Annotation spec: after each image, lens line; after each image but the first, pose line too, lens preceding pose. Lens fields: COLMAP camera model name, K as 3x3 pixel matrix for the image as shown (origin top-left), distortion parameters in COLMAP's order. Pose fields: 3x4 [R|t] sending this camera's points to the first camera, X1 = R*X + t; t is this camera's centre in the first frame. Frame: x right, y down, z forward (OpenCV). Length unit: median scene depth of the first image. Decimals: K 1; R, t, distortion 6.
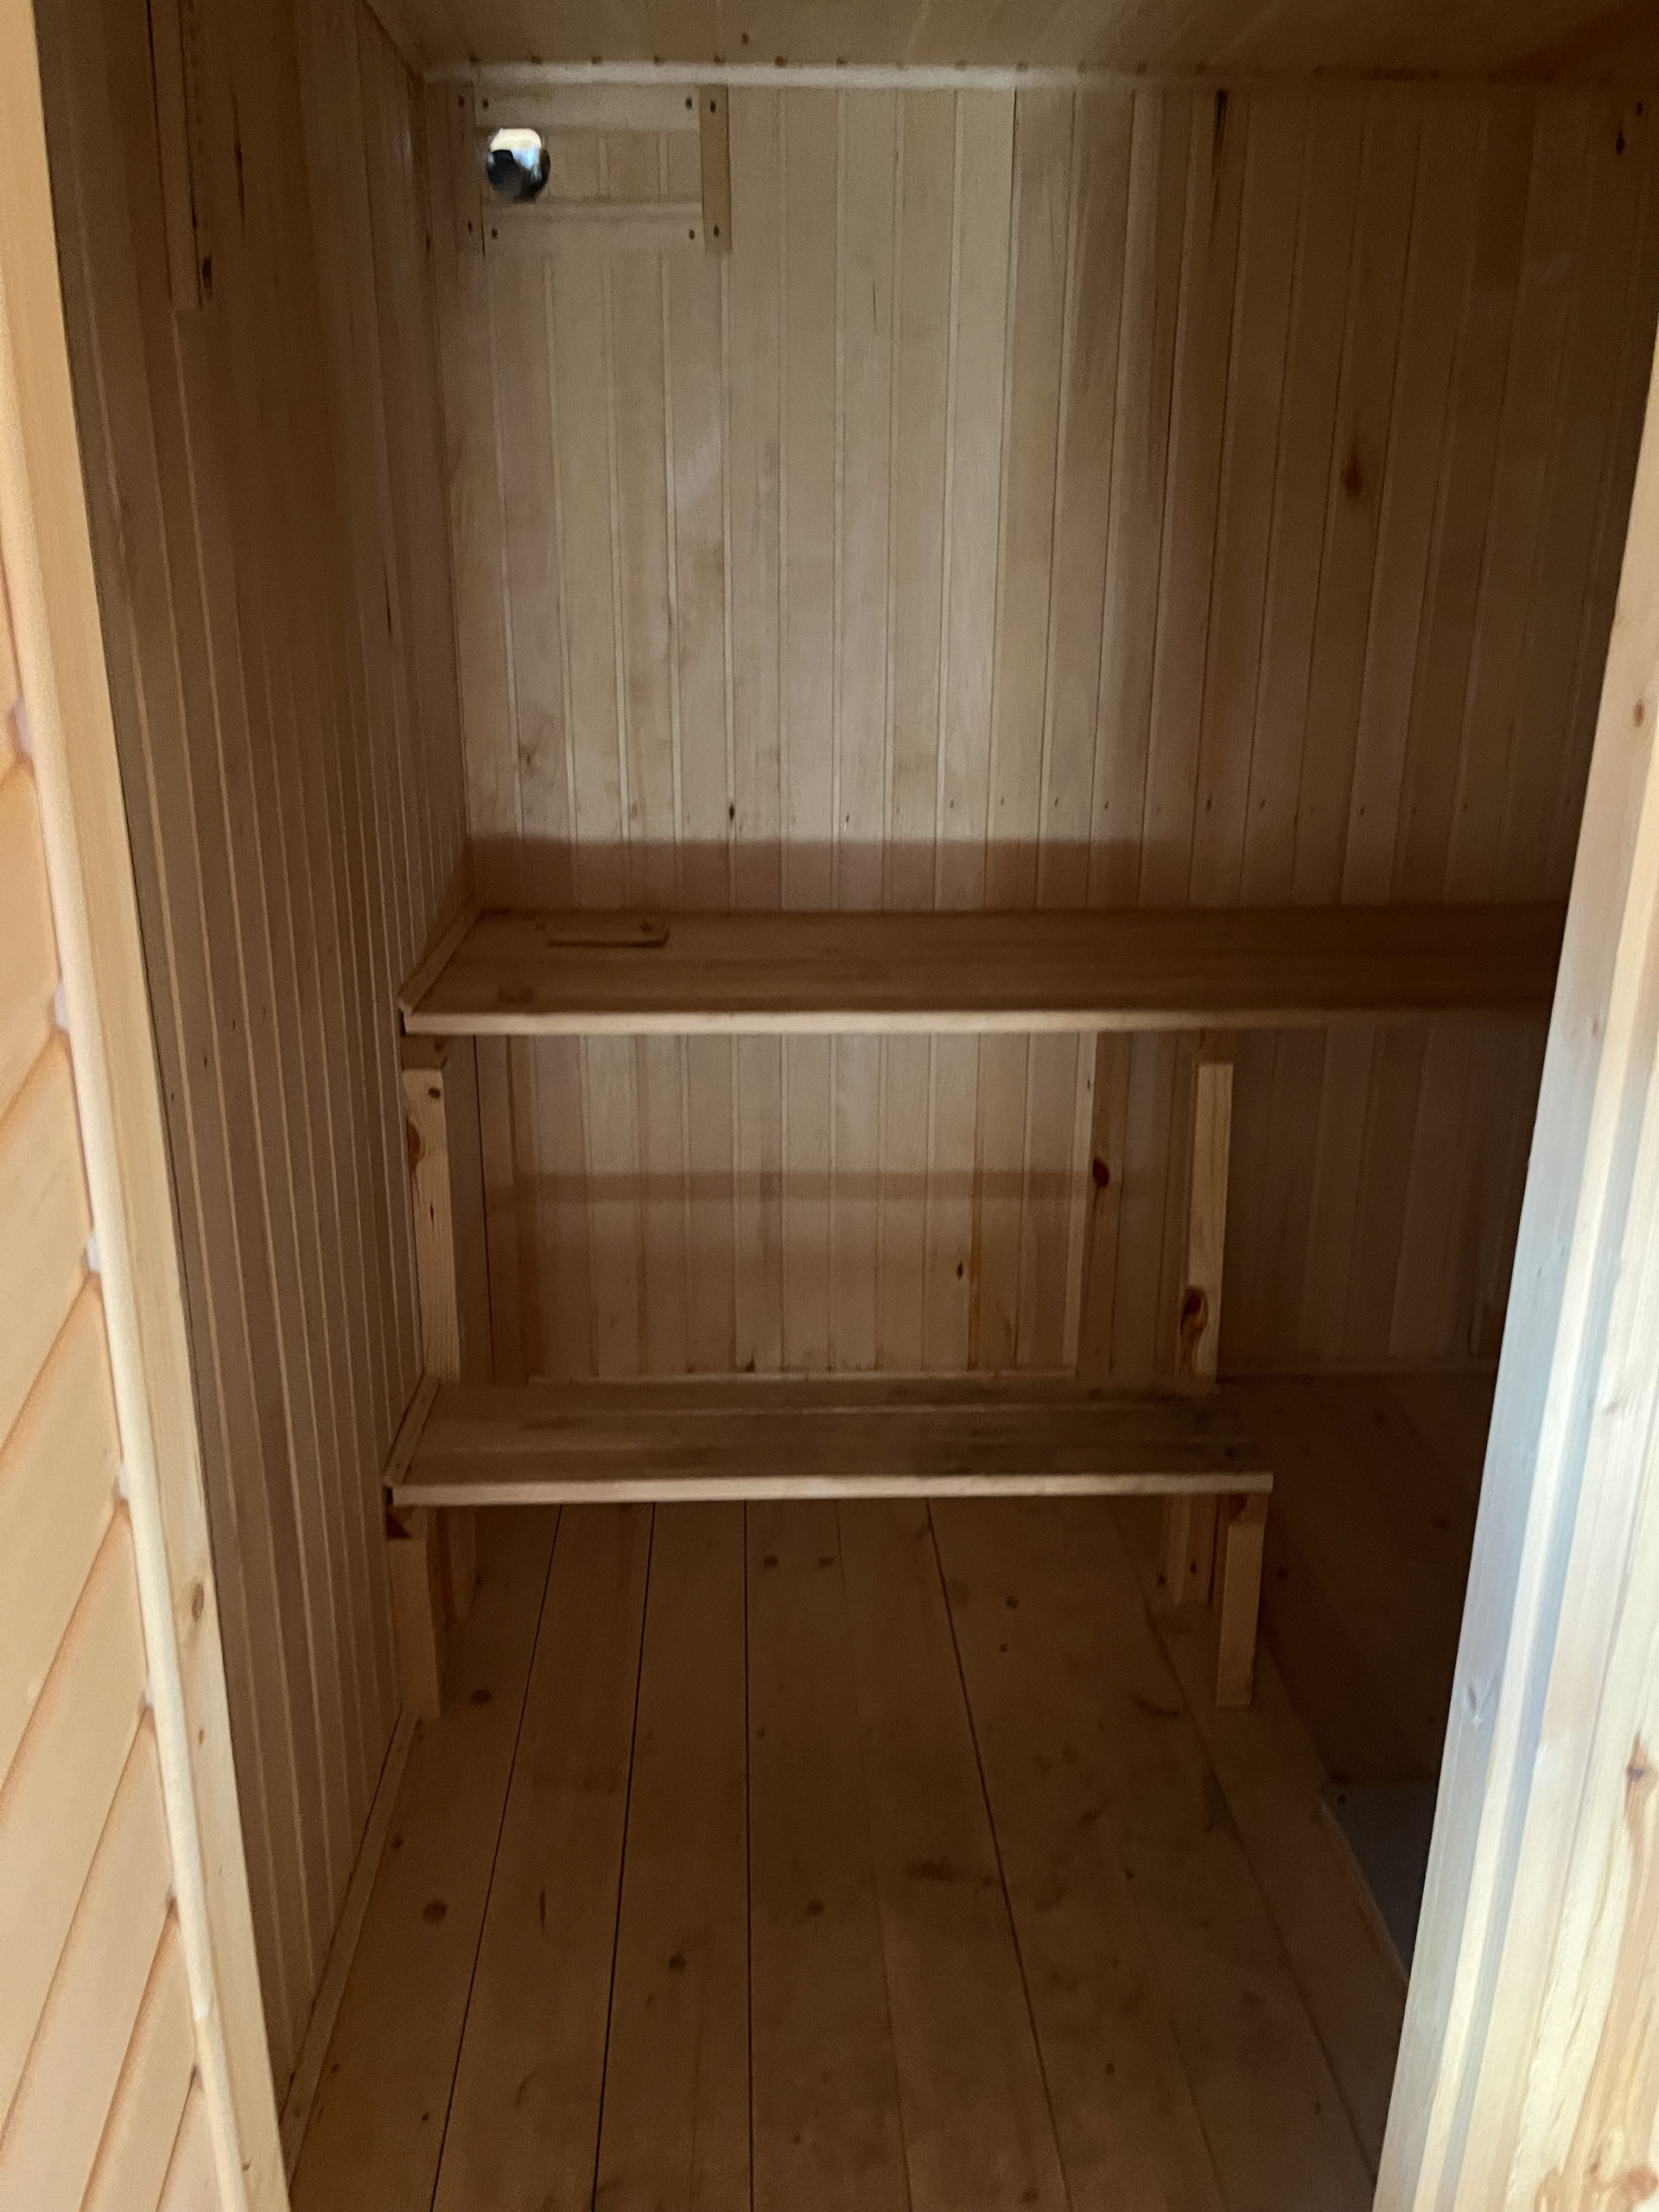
lens RADIAL K [[1689.6, 0, 825.1], [0, 1689.6, 1121.9], [0, 0, 1]] dist [0.068870, -0.090547]
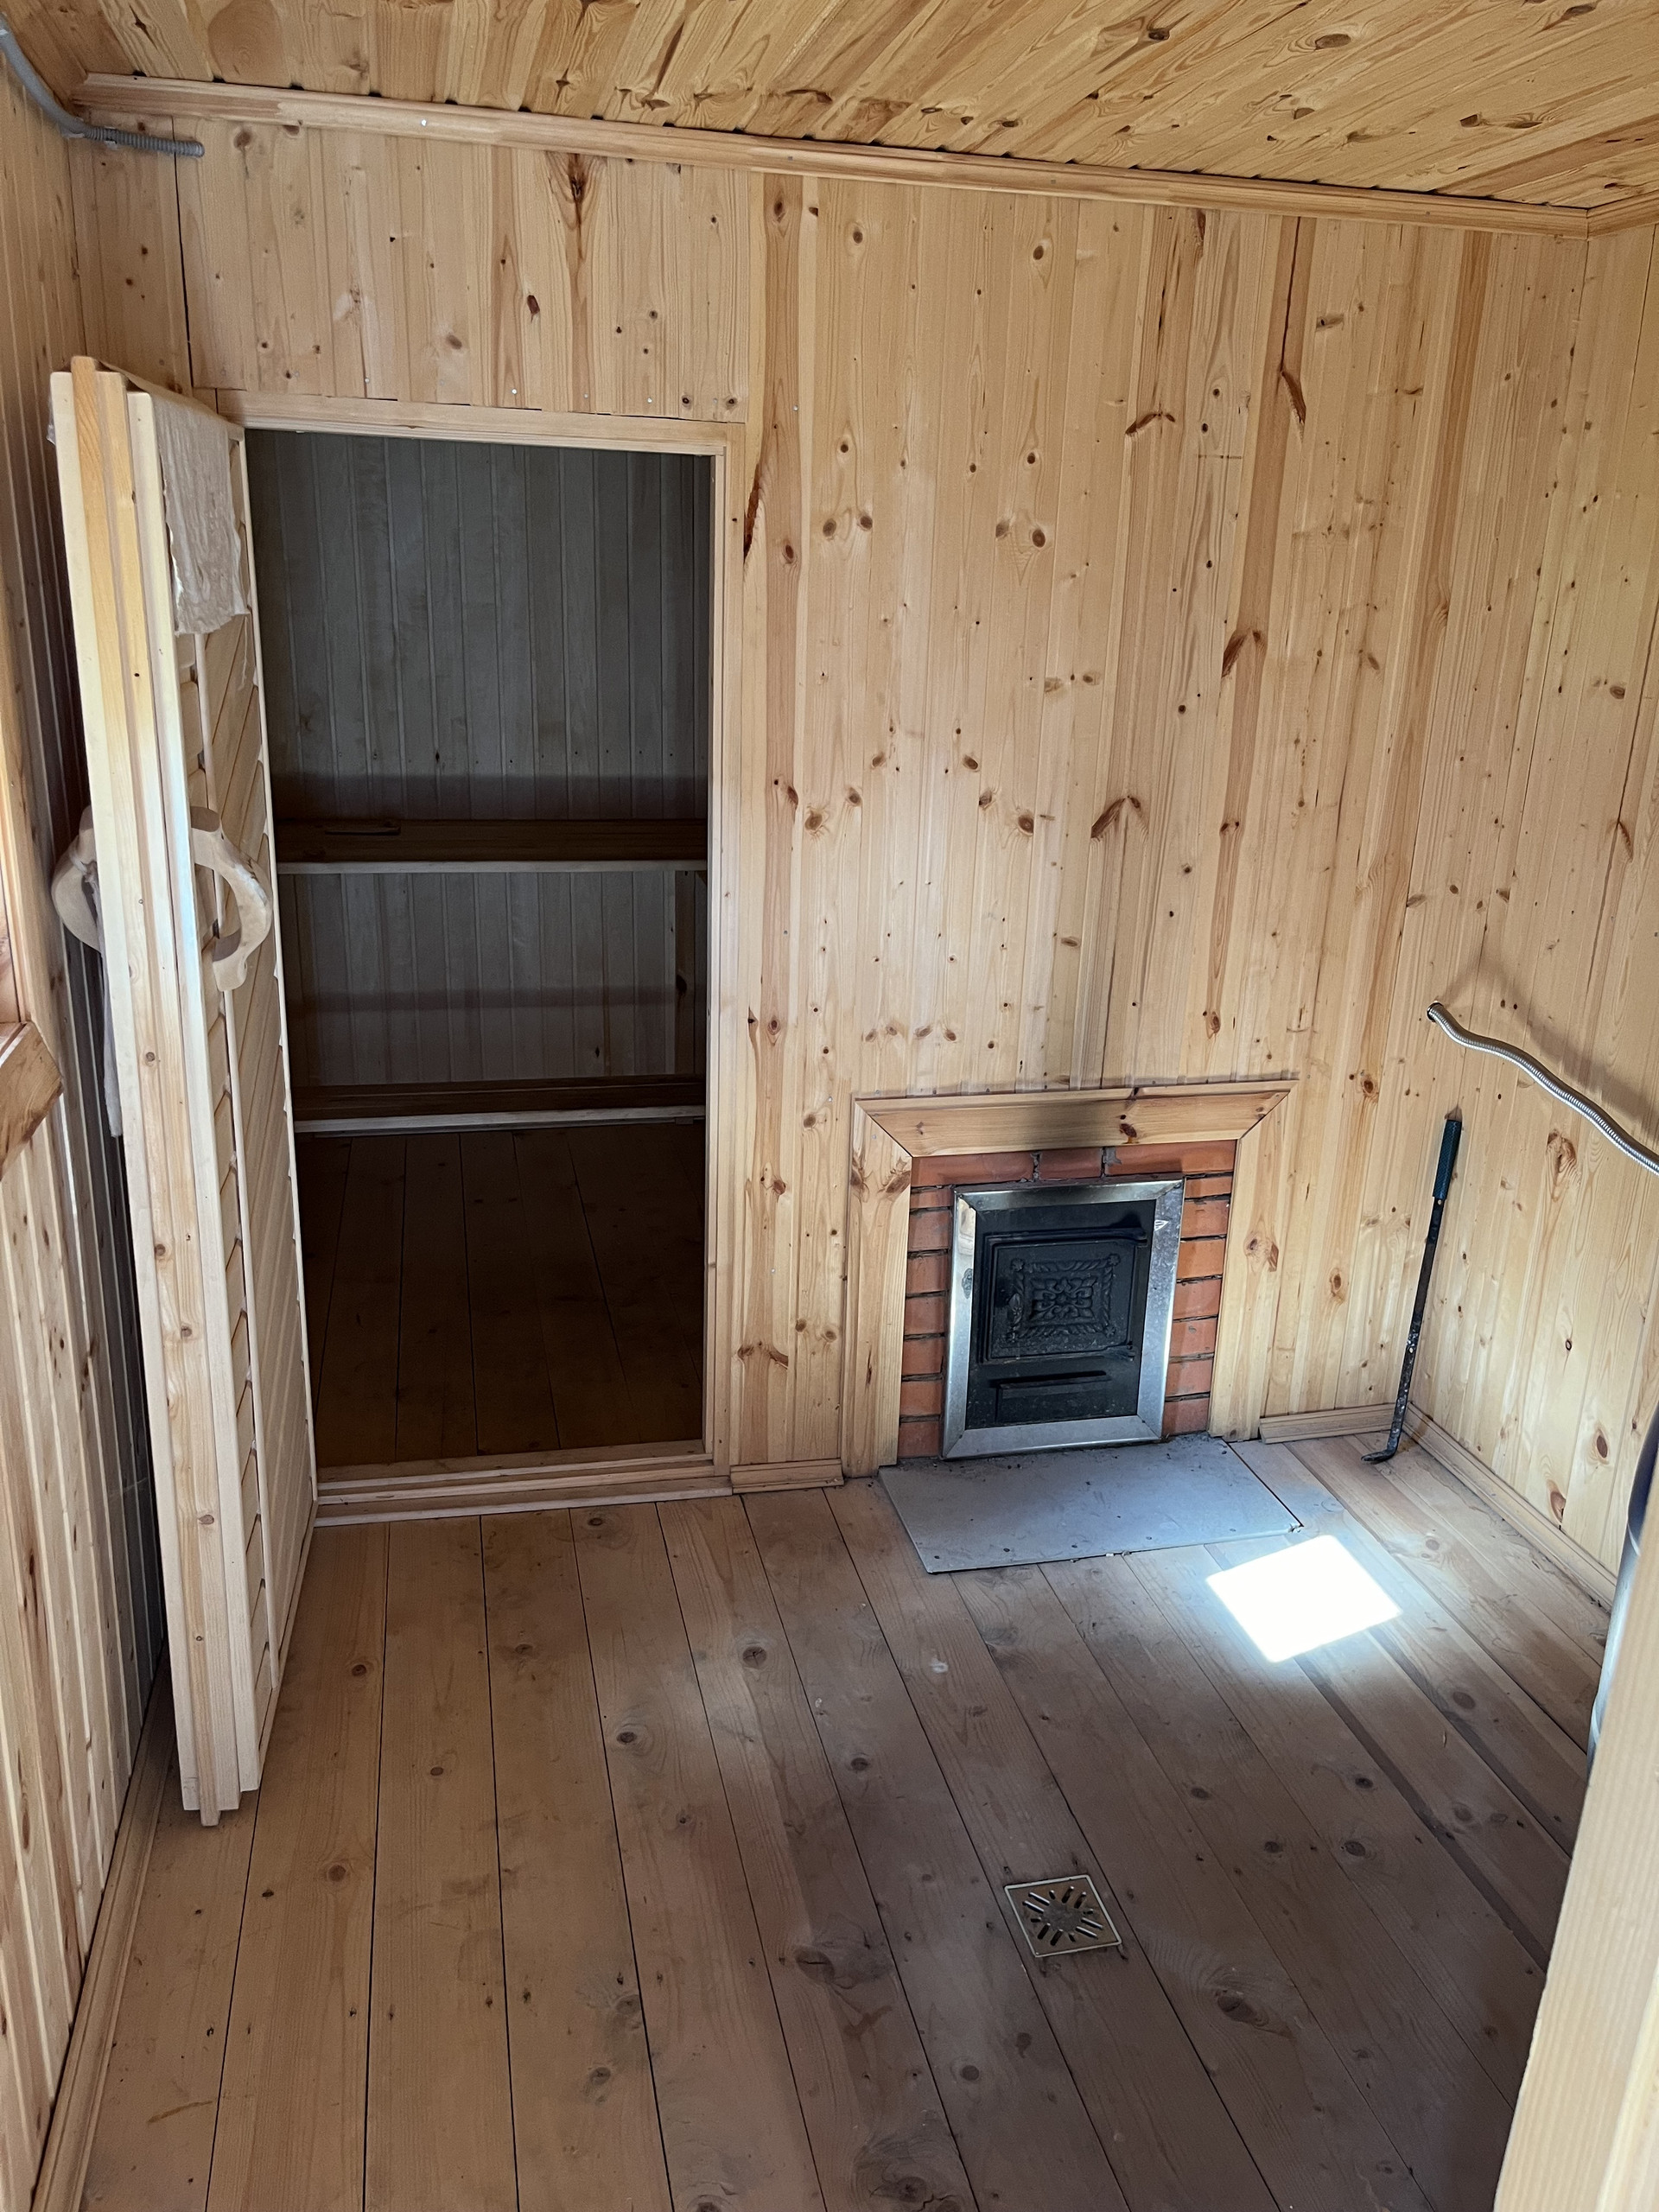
lens RADIAL K [[1662.1, 0, 856.3], [0, 1662.1, 1111.3], [0, 0, 1]] dist [0.004097, -0.000644]
pose [[0.981072, -0.035983, 0.190272, 0.022838], [0.037161, 0.999306, -0.002622, 0.174259], [-0.190046, 0.009643, 0.981728, -0.631299]]
